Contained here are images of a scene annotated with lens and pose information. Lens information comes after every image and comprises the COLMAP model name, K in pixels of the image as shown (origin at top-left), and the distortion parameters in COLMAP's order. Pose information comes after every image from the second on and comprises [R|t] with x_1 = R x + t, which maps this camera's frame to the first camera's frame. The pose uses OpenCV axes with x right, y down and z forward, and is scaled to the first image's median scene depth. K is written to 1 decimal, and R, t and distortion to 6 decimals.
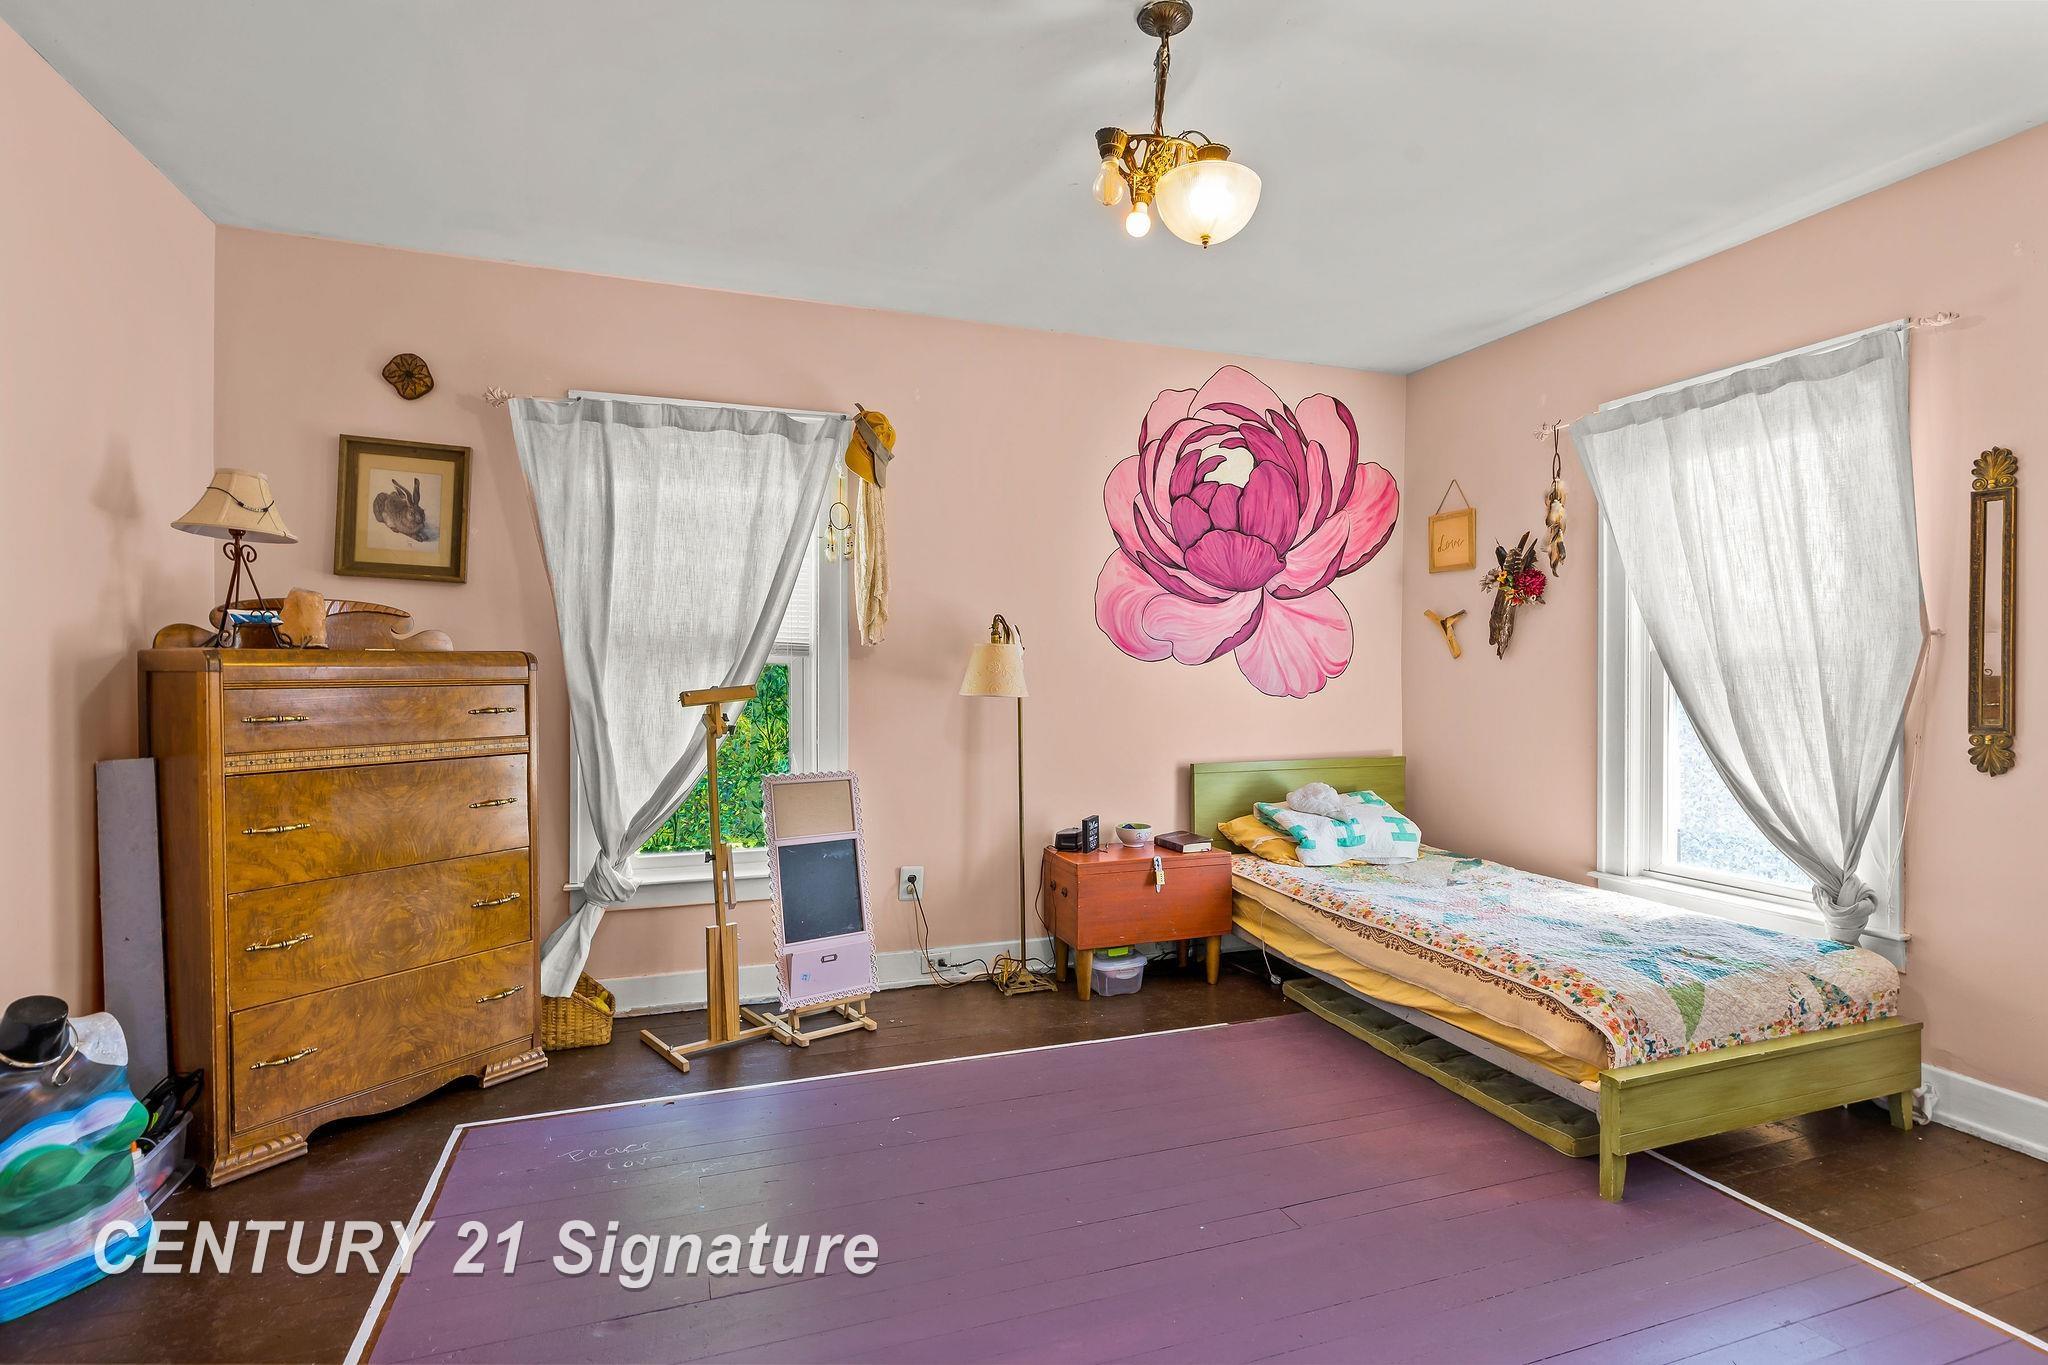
lens RADIAL K [[1003.6, 0, 1030.1], [0, 1003.6, 678.6], [0, 0, 1]] dist [-0.006983, 0.002804]
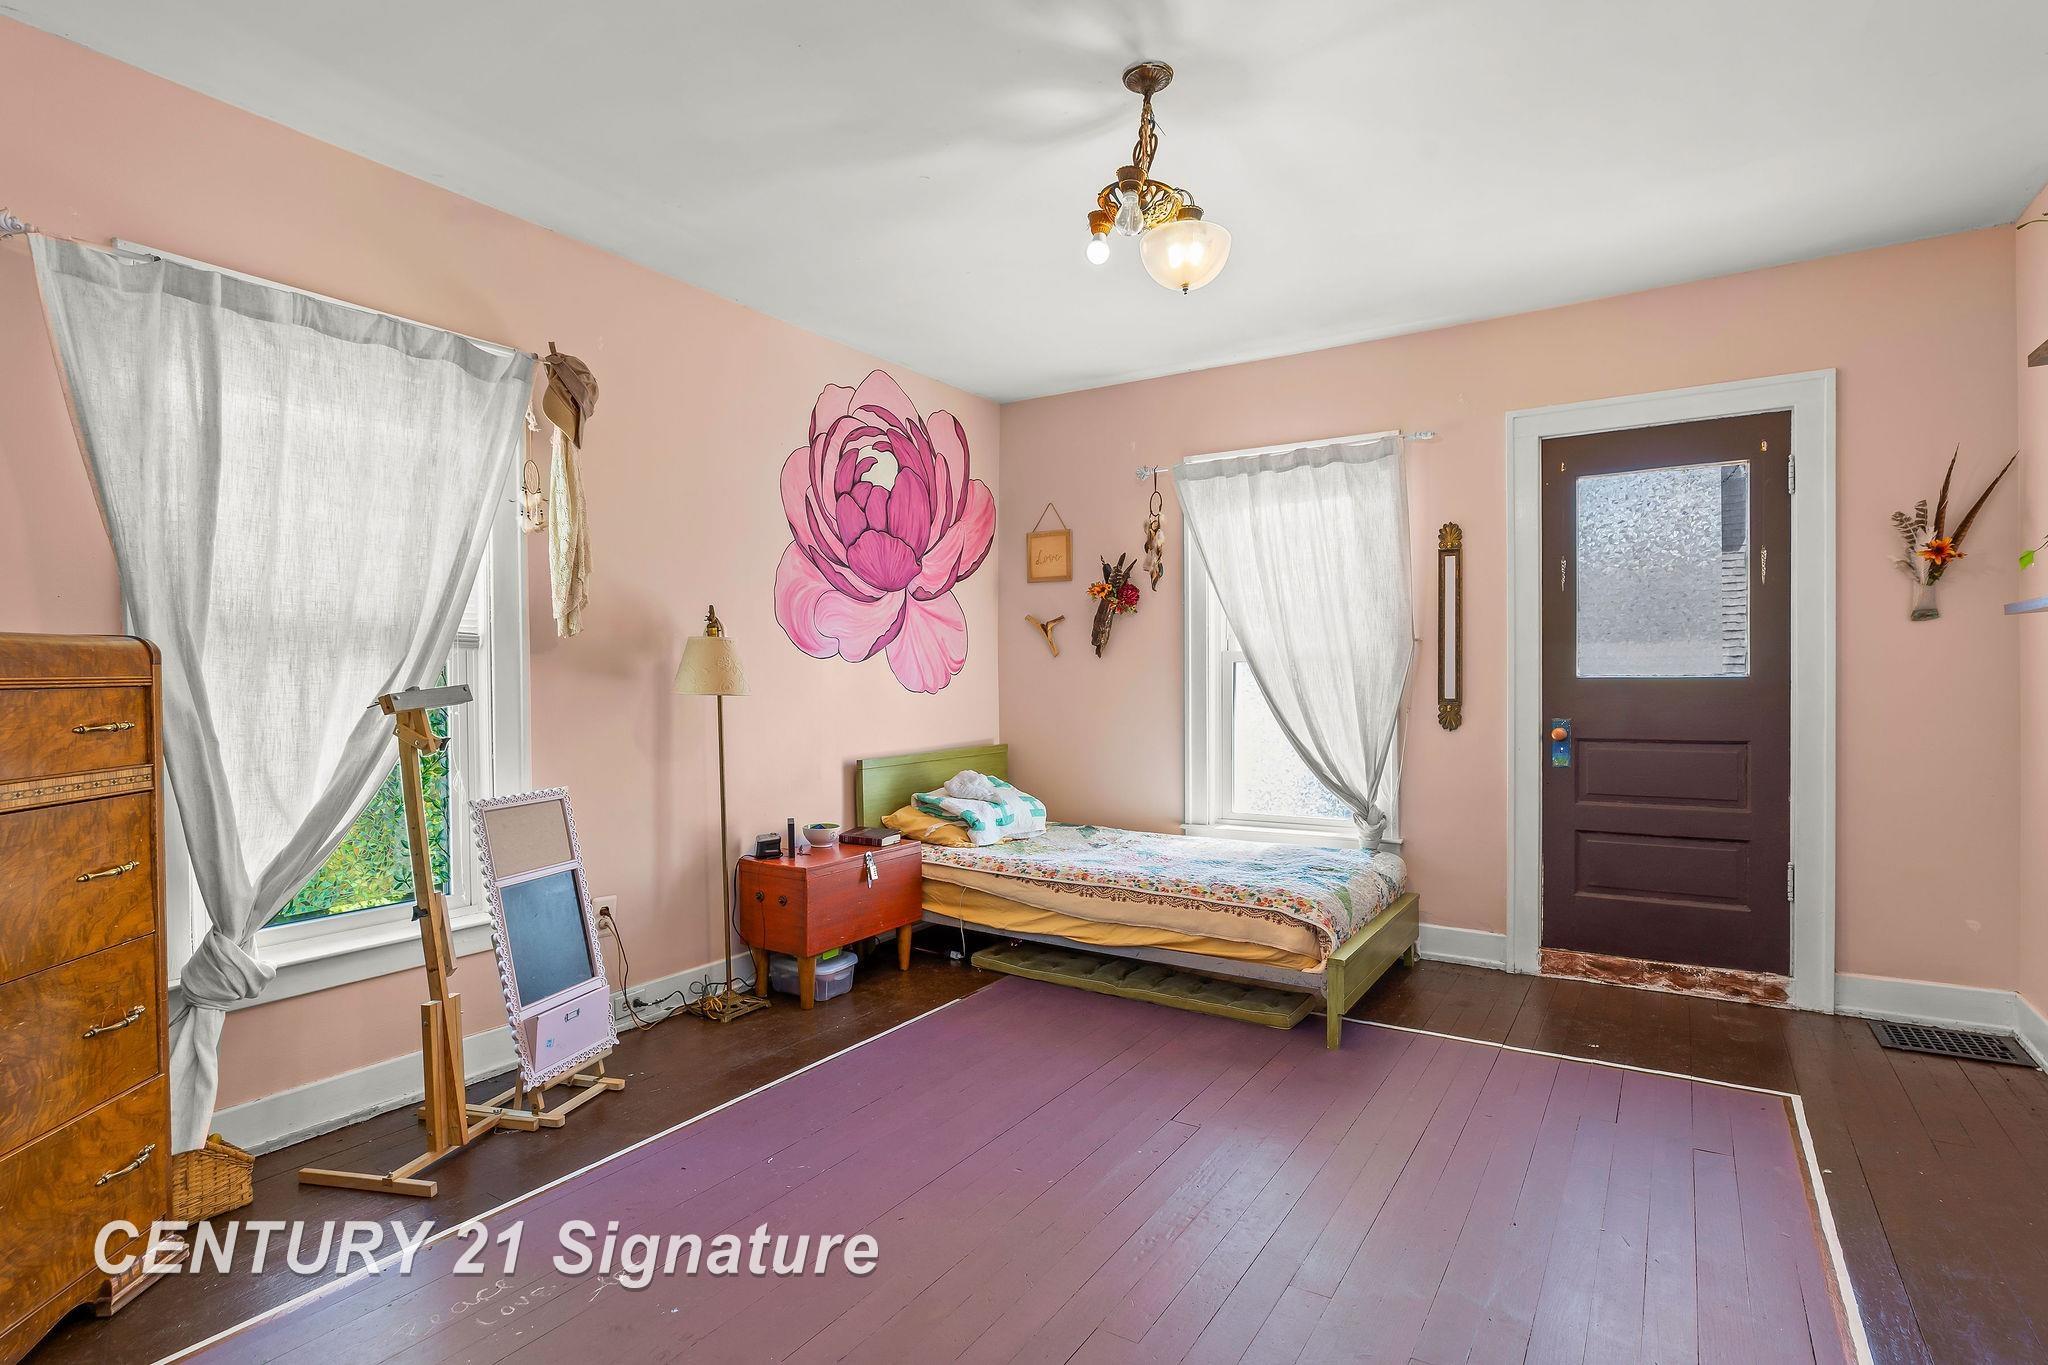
lens RADIAL K [[1003.6, 0, 1055.0], [0, 1003.6, 692.0], [0, 0, 1]] dist [-0.006983, 0.002804]
pose [[0.789116, -0.016673, 0.614018, -0.378154], [0.010714, 0.999853, 0.013380, 0.006300], [-0.614151, -0.003980, 0.789179, 0.103351]]
